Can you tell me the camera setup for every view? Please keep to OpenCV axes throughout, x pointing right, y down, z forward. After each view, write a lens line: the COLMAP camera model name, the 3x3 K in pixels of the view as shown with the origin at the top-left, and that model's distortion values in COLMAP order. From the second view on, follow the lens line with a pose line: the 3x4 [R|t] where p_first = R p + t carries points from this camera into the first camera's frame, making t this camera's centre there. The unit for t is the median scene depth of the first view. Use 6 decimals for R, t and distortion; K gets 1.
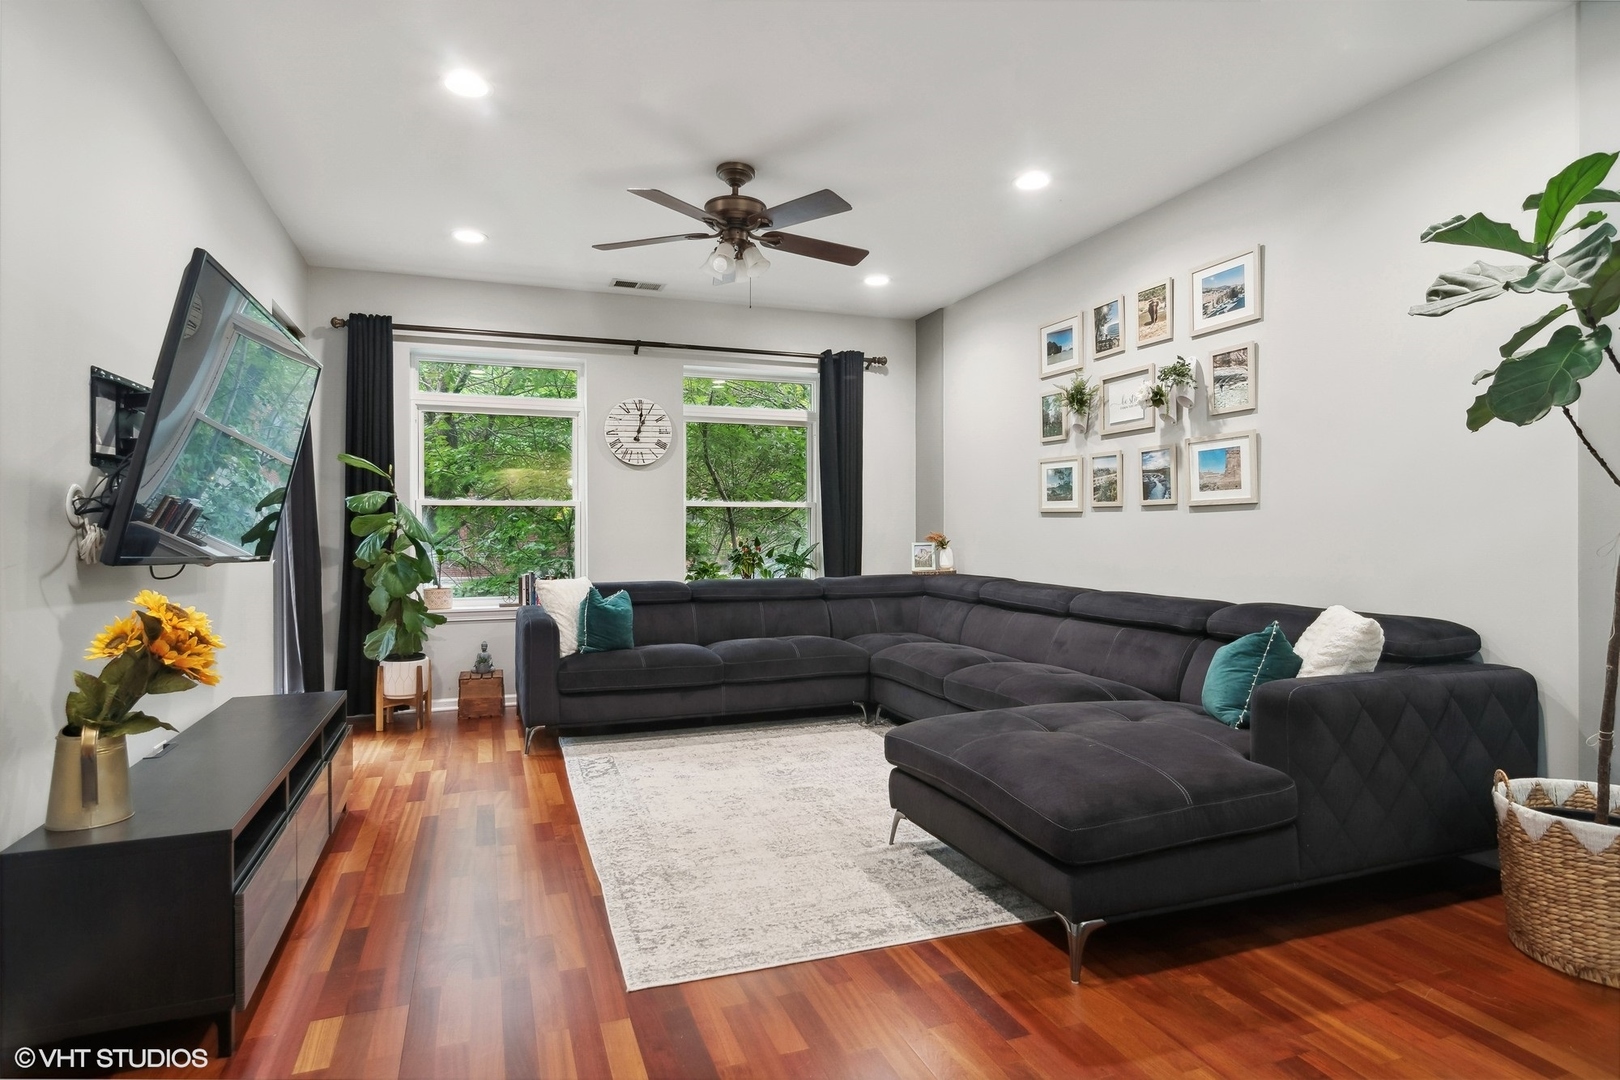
lens RADIAL K [[864.5, 0, 804.4], [0, 864.5, 520.2], [0, 0, 1]] dist [0.001357, 0.001456]
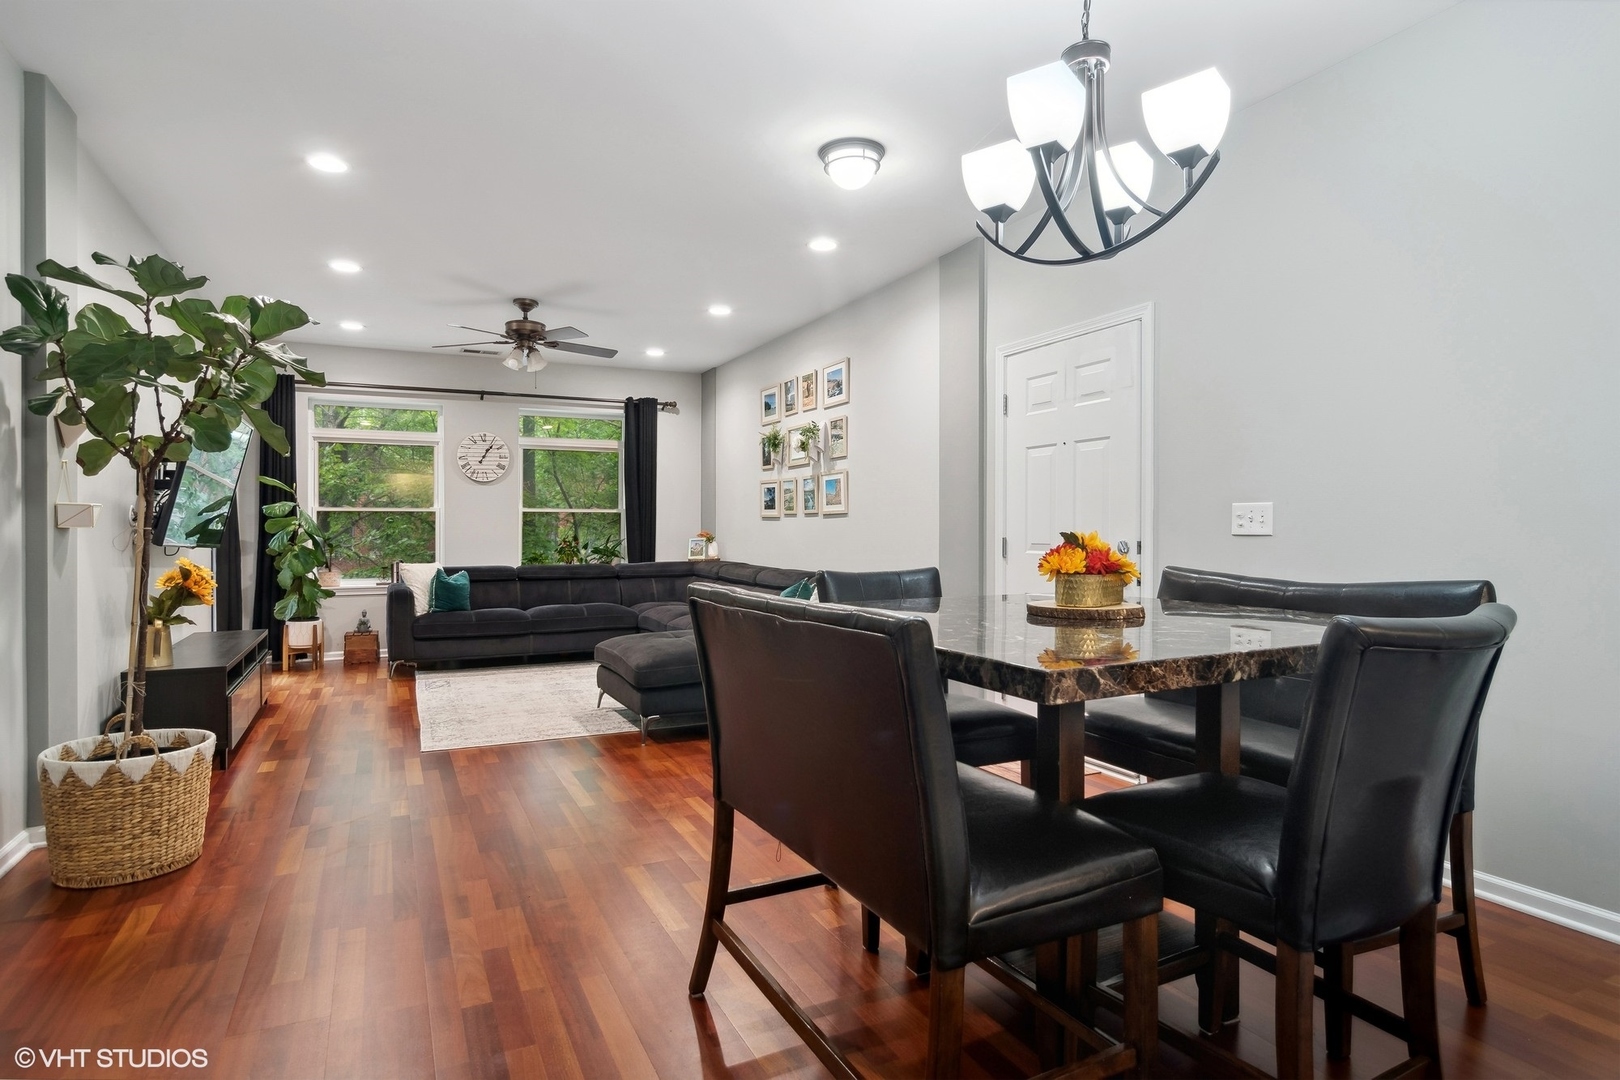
lens RADIAL K [[864.5, 0, 800.4], [0, 864.5, 516.1], [0, 0, 1]] dist [0.001357, 0.001456]
pose [[0.995546, 0.002115, 0.094258, 0.214056], [-0.001768, 0.999991, -0.003763, -0.005920], [-0.094265, 0.003579, 0.995541, -0.489144]]
